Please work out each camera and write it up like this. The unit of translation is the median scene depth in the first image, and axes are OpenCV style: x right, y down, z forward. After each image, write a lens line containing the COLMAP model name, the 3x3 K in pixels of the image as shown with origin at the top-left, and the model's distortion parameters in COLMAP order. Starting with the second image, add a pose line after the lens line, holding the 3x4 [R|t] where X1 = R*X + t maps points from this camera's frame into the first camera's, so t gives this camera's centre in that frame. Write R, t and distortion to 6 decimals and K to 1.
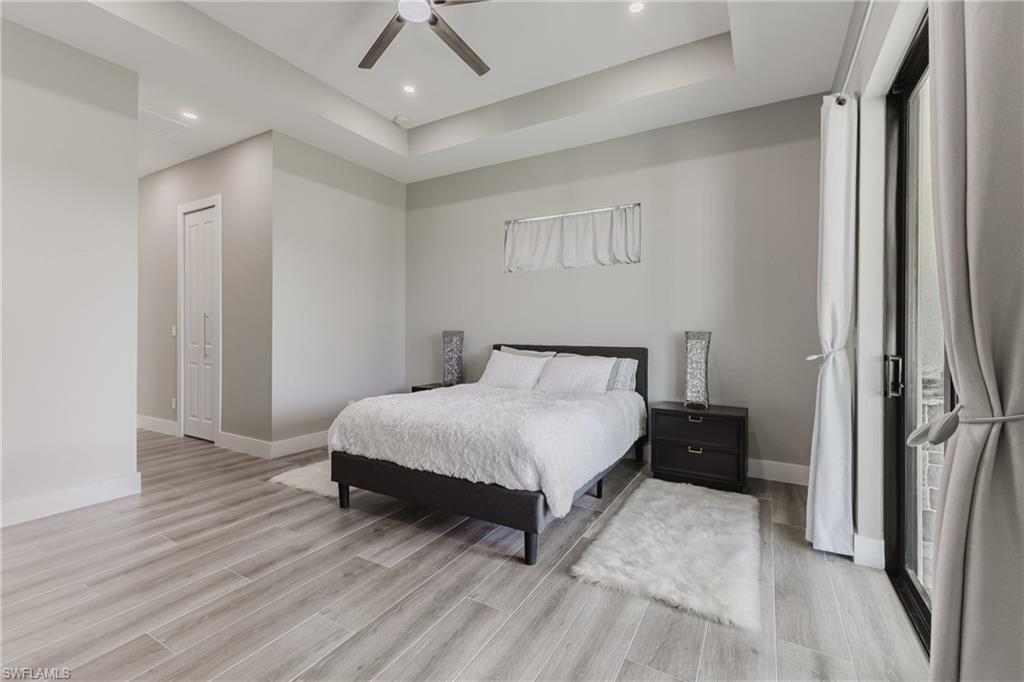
lens RADIAL K [[440.4, 0, 513.5], [0, 440.4, 333.8], [0, 0, 1]] dist [0.011662, -0.001651]
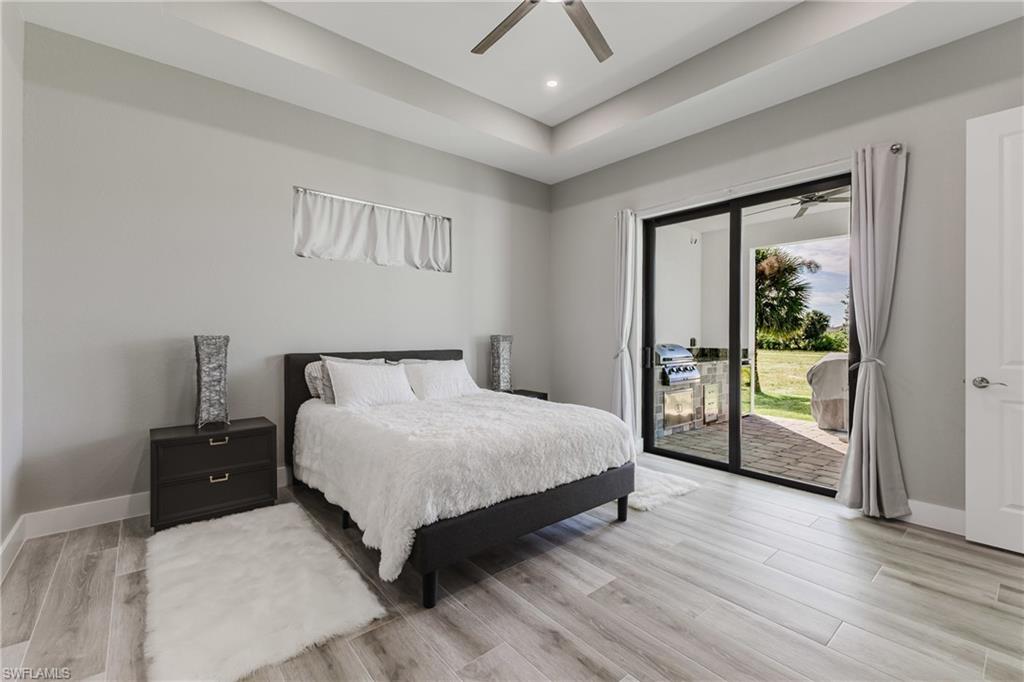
lens RADIAL K [[440.4, 0, 517.1], [0, 440.4, 337.0], [0, 0, 1]] dist [0.011662, -0.001651]
pose [[0.337512, -0.012677, 0.941236, -1.058715], [0.002541, 0.999918, 0.012556, -0.021694], [-0.941318, -0.001847, 0.337517, 0.719609]]
